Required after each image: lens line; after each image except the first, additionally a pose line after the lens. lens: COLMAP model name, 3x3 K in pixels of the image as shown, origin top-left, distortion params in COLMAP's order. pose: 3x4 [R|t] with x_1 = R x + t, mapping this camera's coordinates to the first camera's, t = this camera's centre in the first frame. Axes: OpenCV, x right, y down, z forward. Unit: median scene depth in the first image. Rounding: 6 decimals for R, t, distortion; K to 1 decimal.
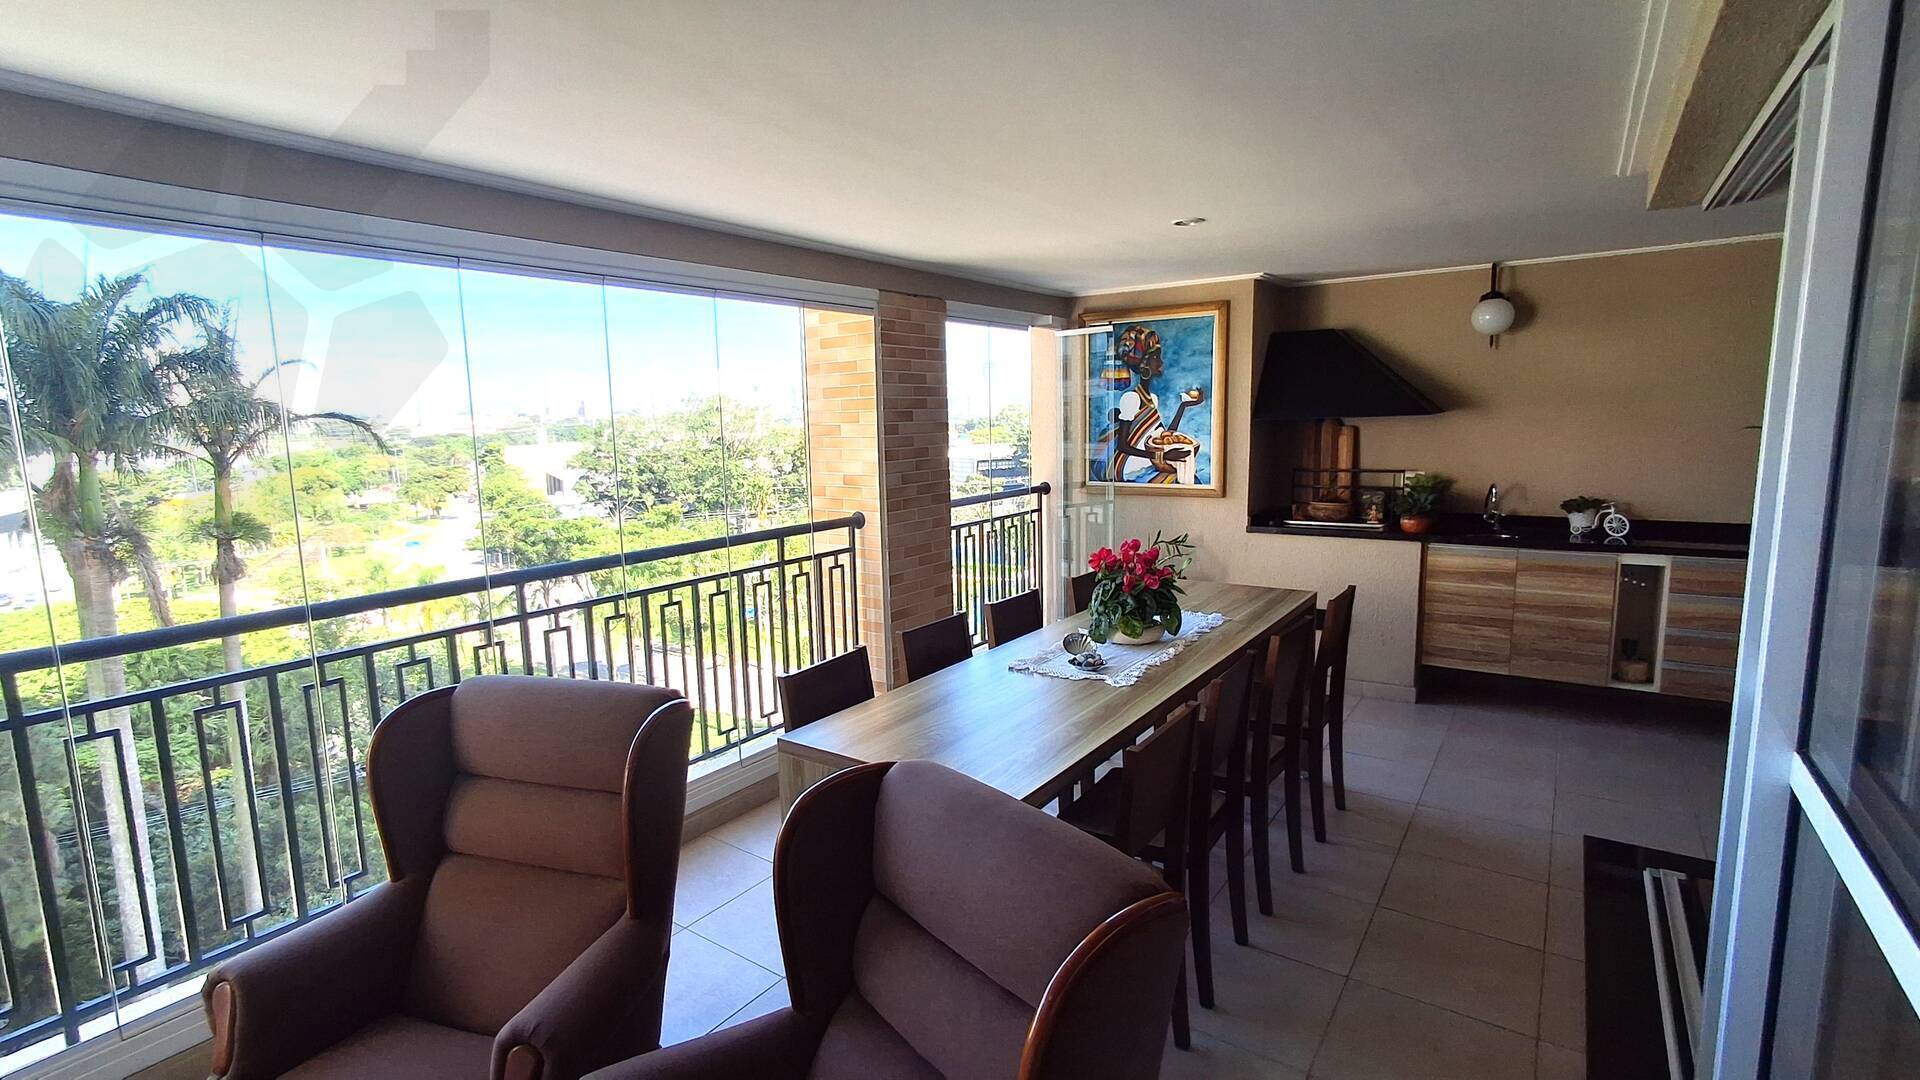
lens RADIAL K [[878.8, 0, 931.8], [0, 878.8, 539.2], [0, 0, 1]] dist [-0.004920, 0.005317]
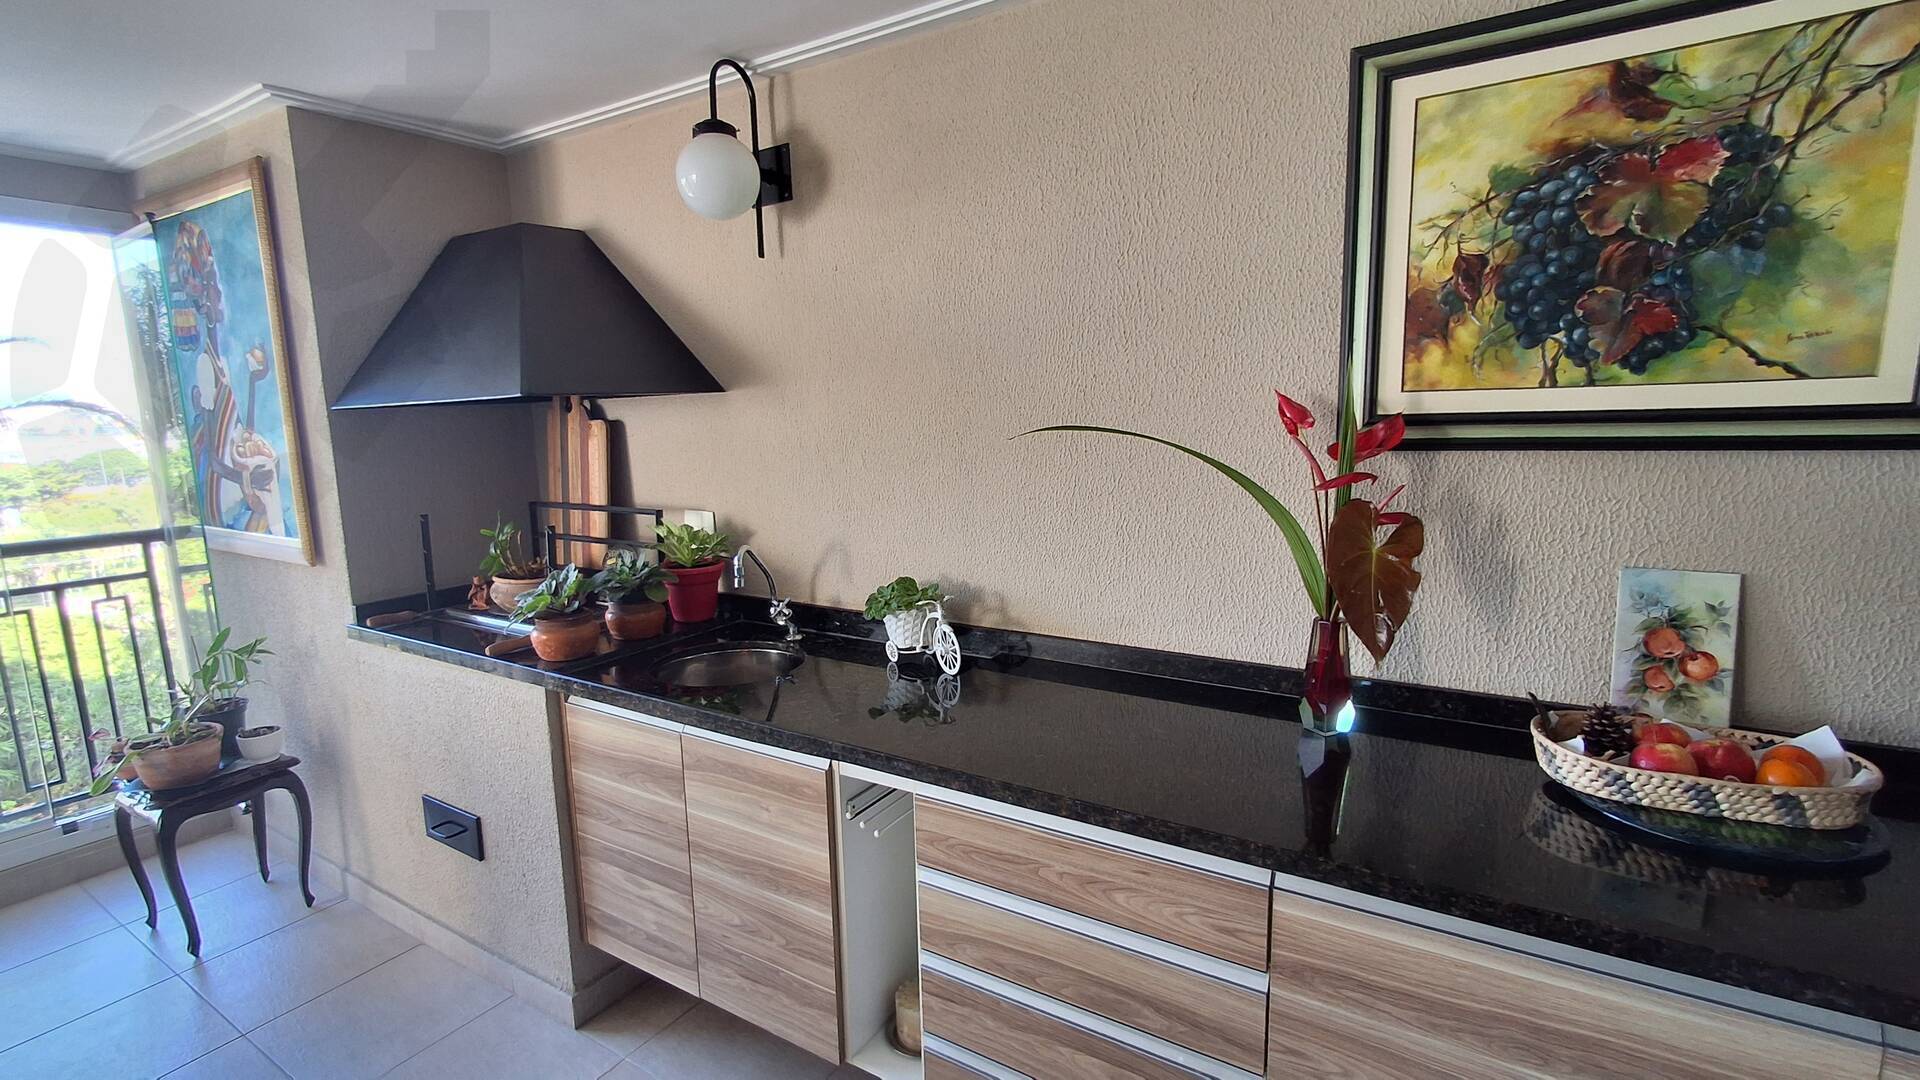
lens RADIAL K [[880.3, 0, 931.0], [0, 880.3, 545.4], [0, 0, 1]] dist [-0.004316, 0.006369]
pose [[0.999118, -0.005147, 0.041672, 0.651161], [0.004518, 0.999875, 0.015171, -0.064095], [-0.041745, -0.014970, 0.999016, 0.485774]]
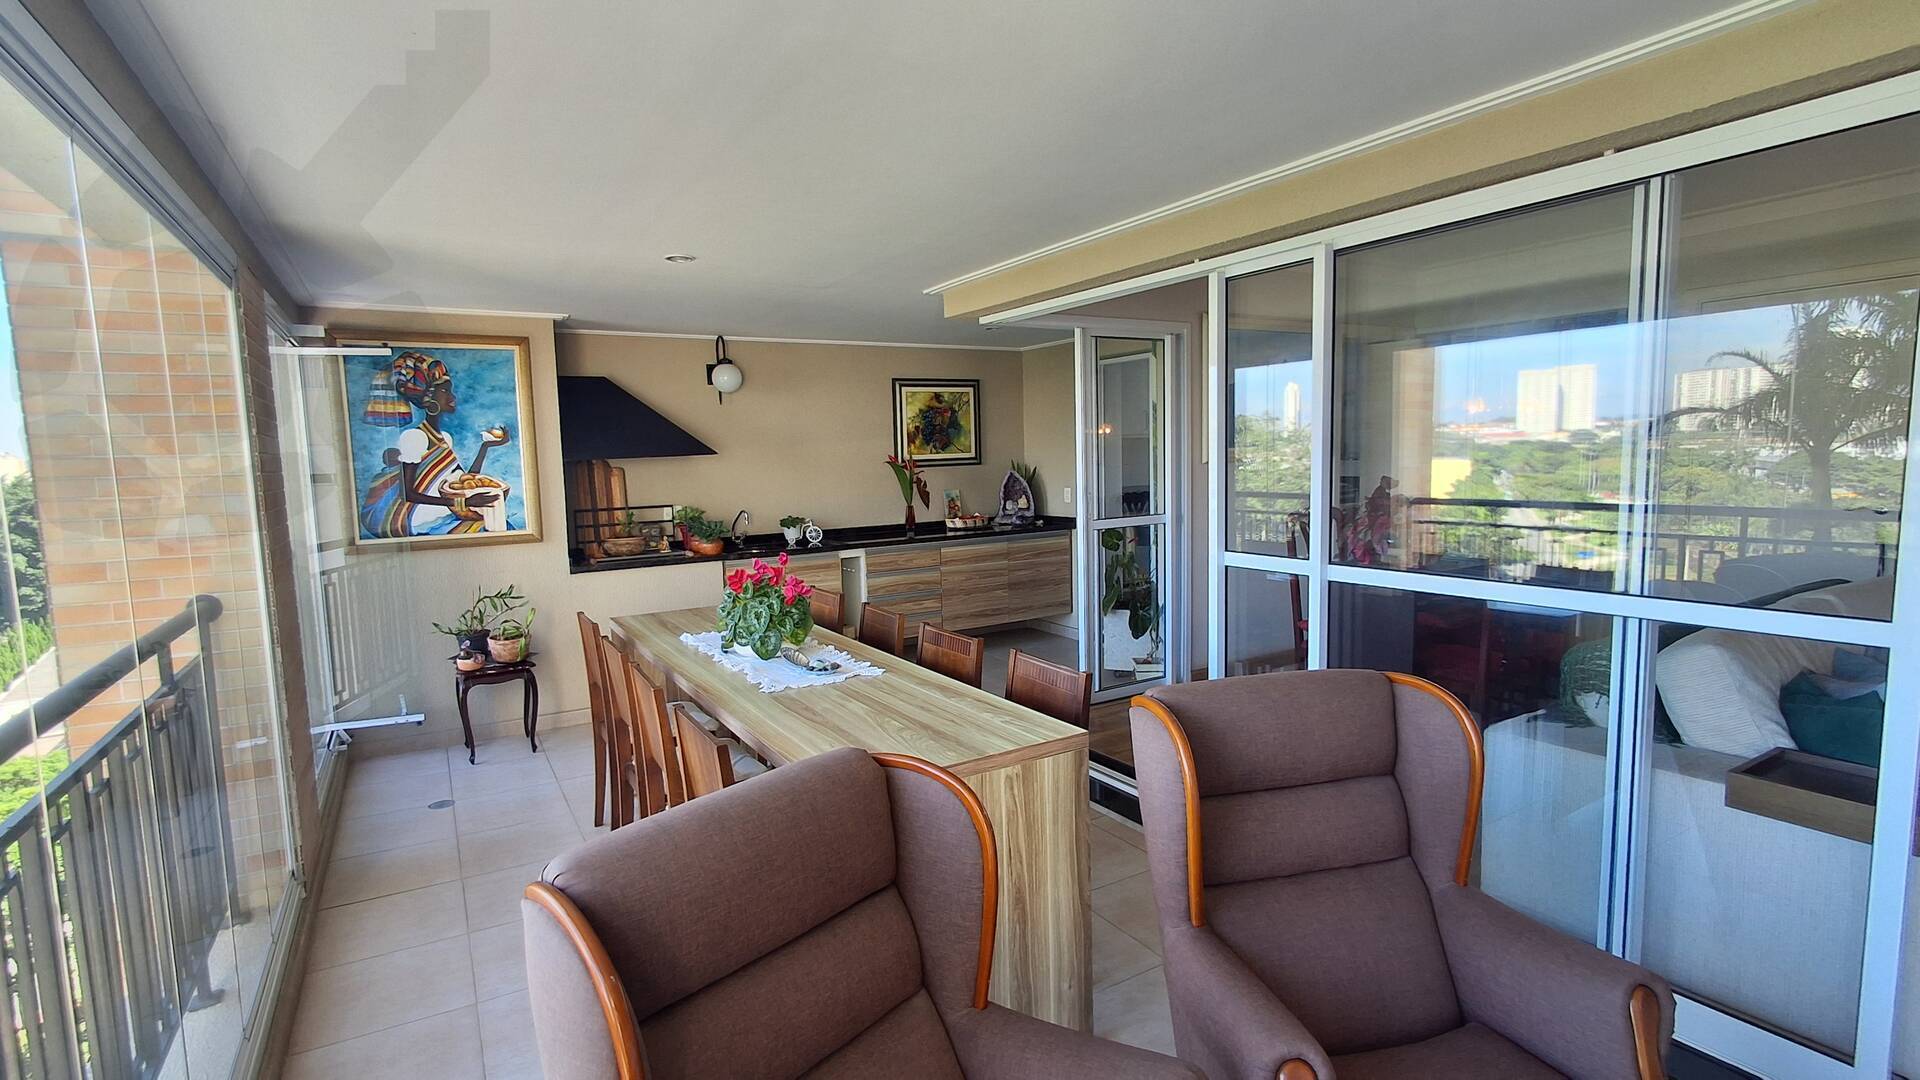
lens RADIAL K [[888.9, 0, 928.7], [0, 888.9, 544.8], [0, 0, 1]] dist [-0.001098, 0.000711]
pose [[0.406256, -0.081801, 0.910090, -0.373512], [0.146991, 0.988864, 0.023266, -0.004607], [-0.901859, 0.124323, 0.413756, 0.218864]]
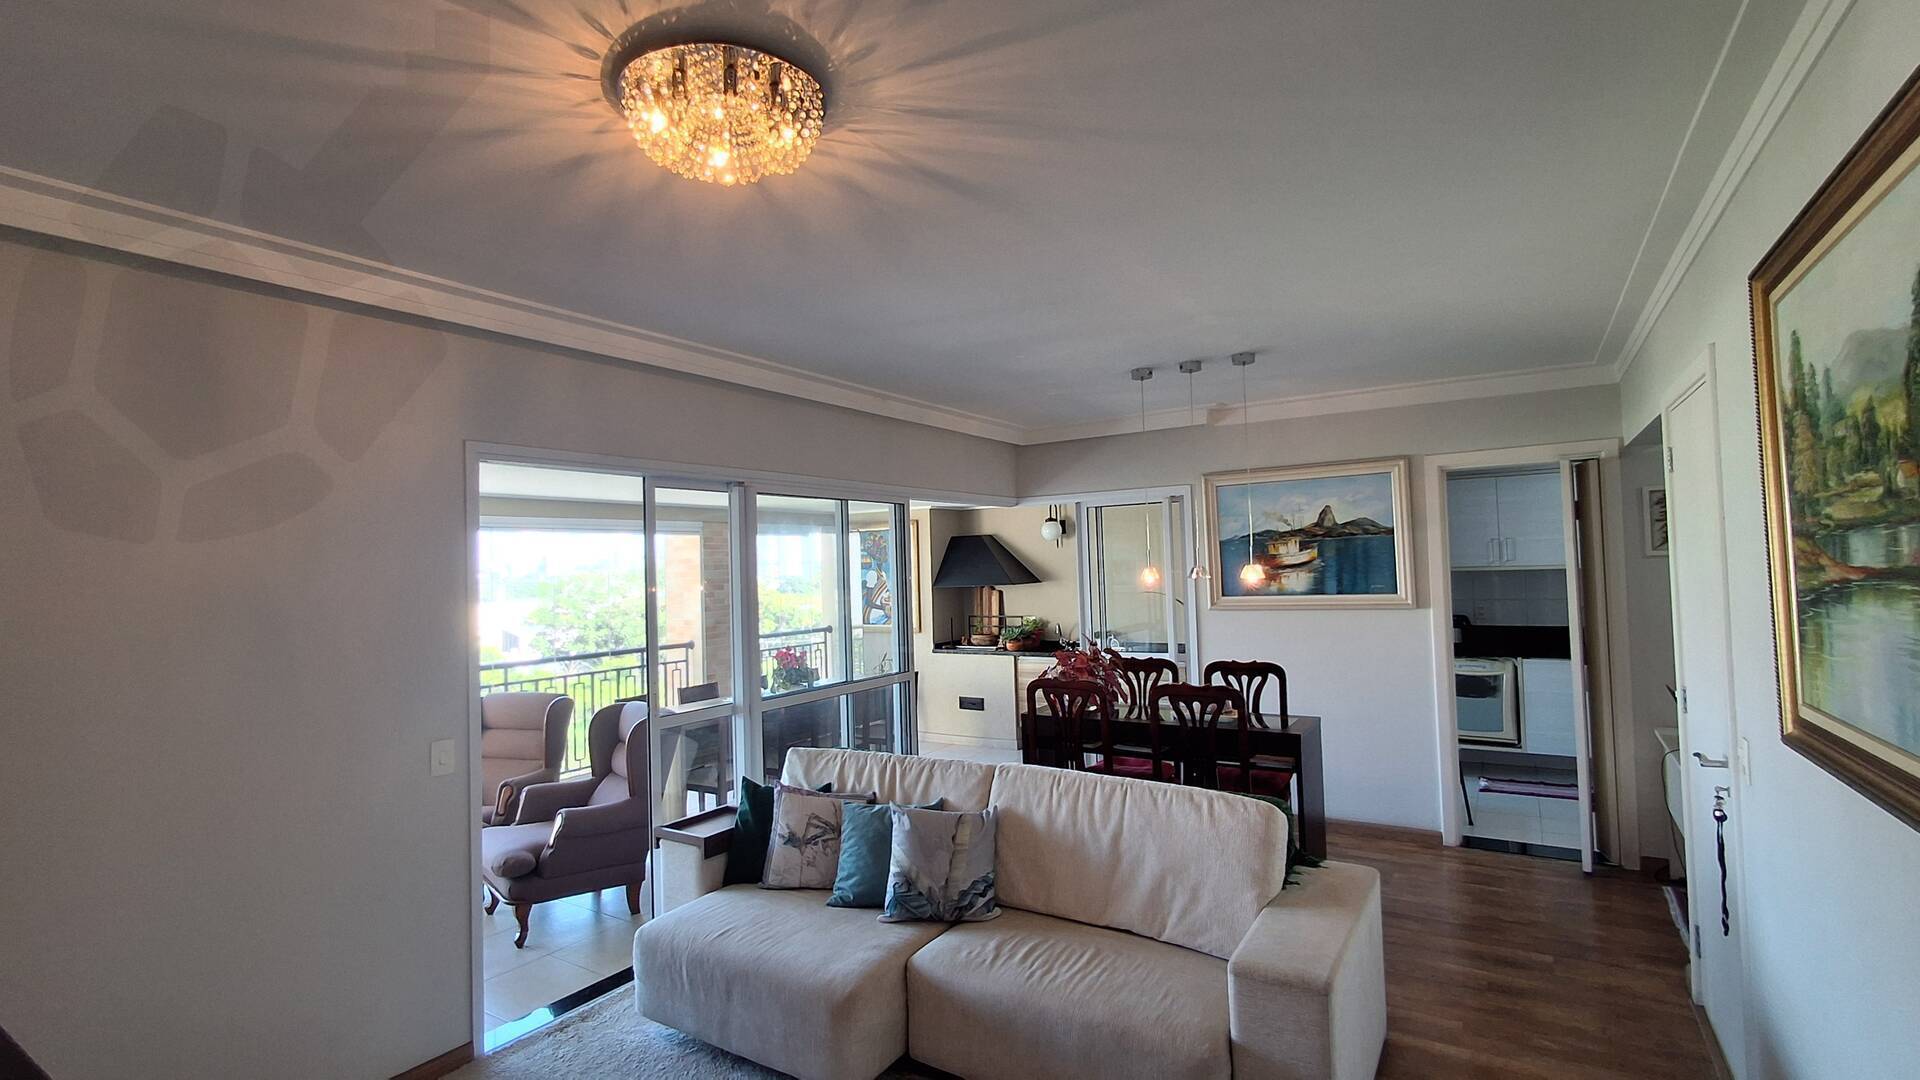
lens RADIAL K [[888.9, 0, 928.7], [0, 888.9, 544.8], [0, 0, 1]] dist [-0.001098, 0.000711]
pose [[0.999433, -0.003081, 0.033532, 0.288547], [0.008664, 0.985809, -0.167647, 0.072657], [-0.032539, 0.167843, 0.985277, -0.717761]]
